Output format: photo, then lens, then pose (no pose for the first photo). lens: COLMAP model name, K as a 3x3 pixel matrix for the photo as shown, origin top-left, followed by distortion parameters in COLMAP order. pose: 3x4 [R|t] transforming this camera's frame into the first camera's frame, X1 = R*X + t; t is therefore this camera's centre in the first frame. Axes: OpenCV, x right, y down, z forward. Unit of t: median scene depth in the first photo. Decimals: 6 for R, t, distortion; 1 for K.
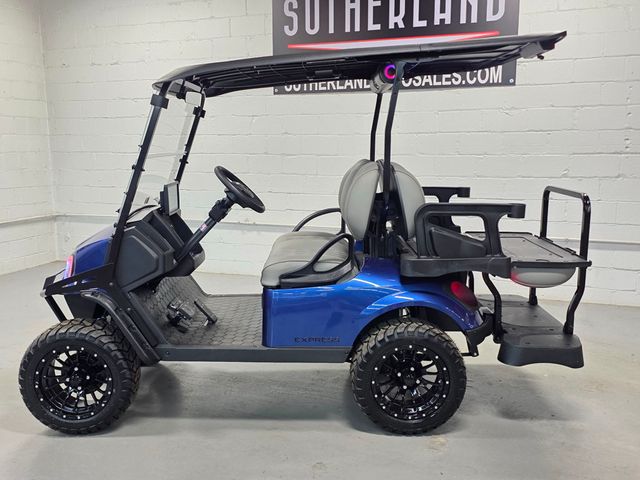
lens RADIAL K [[632.7, 0, 310.4], [0, 632.7, 231.8], [0, 0, 1]] dist [0.047816, 0.000000]
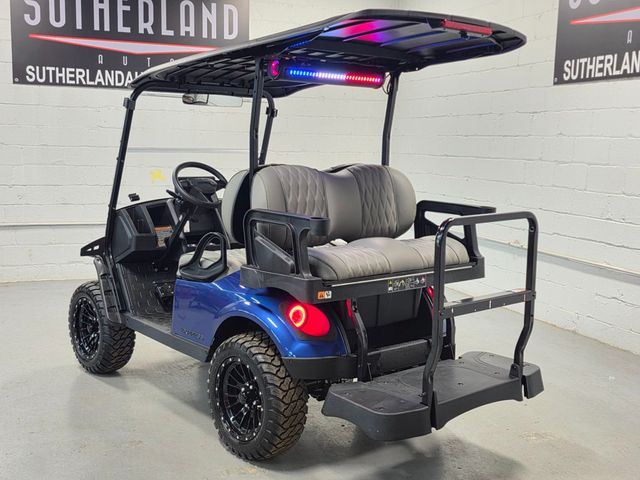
lens RADIAL K [[787.3, 0, 309.9], [0, 787.3, 243.9], [0, 0, 1]] dist [0.063242, 0.000000]
pose [[0.653102, 0.116165, -0.748307, 0.831442], [-0.129342, 0.990756, 0.040916, -0.038293], [0.746142, 0.070065, 0.662089, 0.229150]]
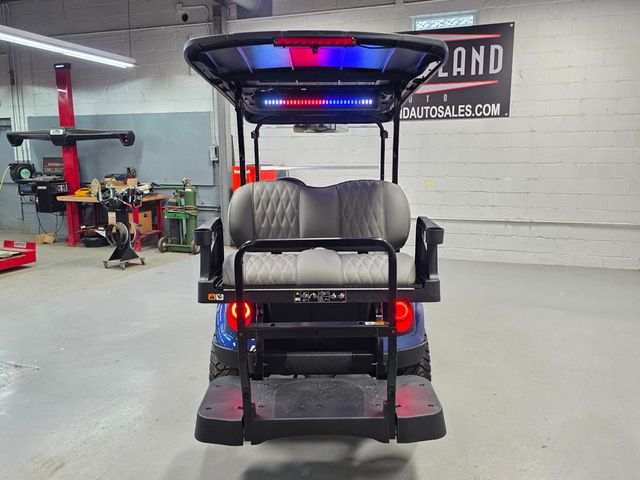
lens RADIAL K [[519.3, 0, 315.8], [0, 519.3, 238.8], [0, 0, 1]] dist [0.055393, -0.032870]
pose [[0.005855, 0.168956, -0.985606, 0.837756], [-0.137881, 0.976345, 0.166549, -0.140713], [0.990431, 0.134922, 0.029013, 0.871826]]
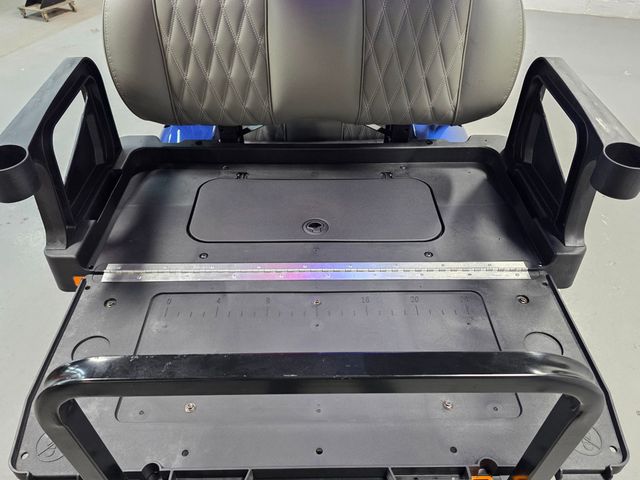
lens RADIAL K [[475.1, 0, 314.8], [0, 475.1, 244.2], [0, 0, 1]] dist [0.056046, -0.043708]
pose [[0.031303, 0.675075, -0.737085, 0.420498], [-0.147968, 0.732450, 0.664547, -0.159665], [0.988497, 0.088263, 0.122817, 0.867670]]
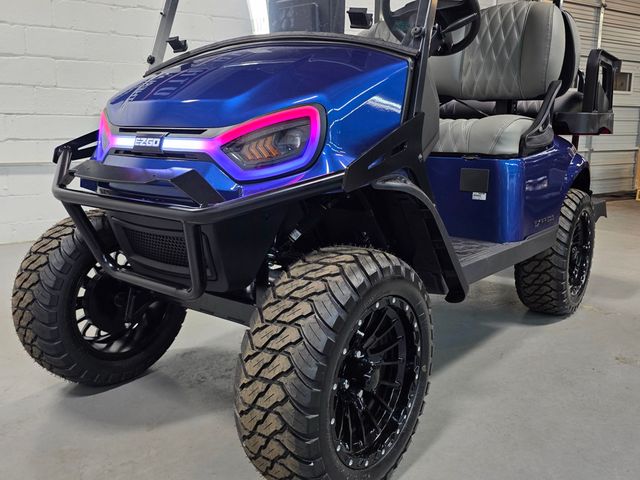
lens RADIAL K [[557.5, 0, 320.2], [0, 557.5, 240.7], [0, 0, 1]] dist [0.033033, -0.024610]
pose [[0.598287, -0.149896, 0.787136, -0.547626], [0.106055, 0.988518, 0.107636, 0.072138], [-0.794232, 0.019082, 0.607314, 0.632250]]
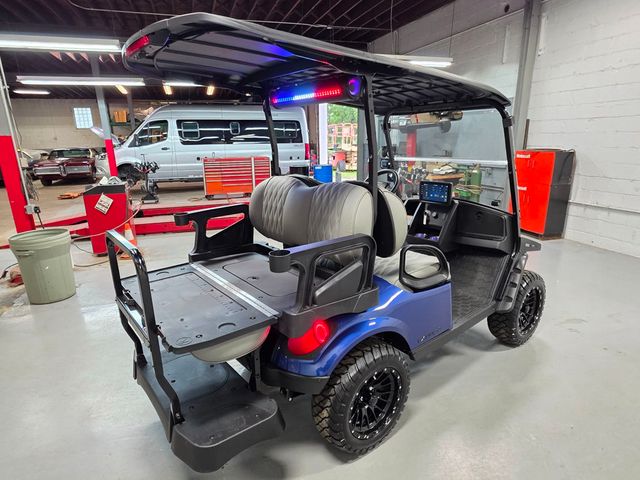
lens RADIAL K [[383.9, 0, 312.3], [0, 383.9, 248.5], [0, 0, 1]] dist [-0.000643, 0.000645]
pose [[-0.782688, 0.193274, -0.591645, 0.436816], [-0.063462, 0.920831, 0.384763, -0.215492], [0.619170, 0.338697, -0.708458, 1.296192]]
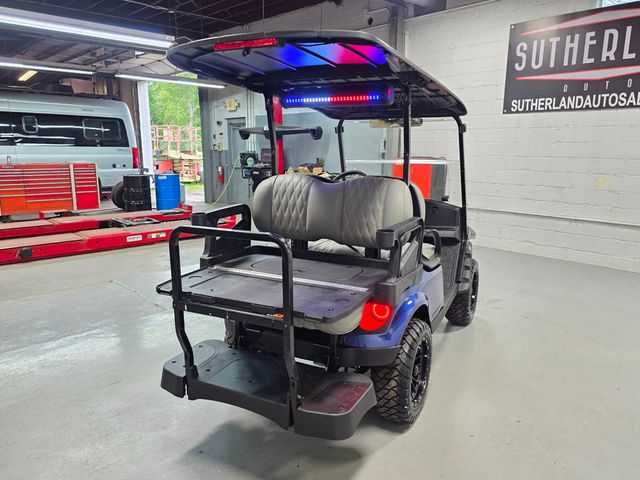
lens RADIAL K [[475.1, 0, 315.7], [0, 475.1, 242.9], [0, 0, 1]] dist [0.056046, -0.043708]
pose [[-0.451361, 0.184843, -0.872987, 0.744192], [-0.128505, 0.954649, 0.268575, -0.189083], [0.883040, 0.233408, -0.407138, 1.171481]]
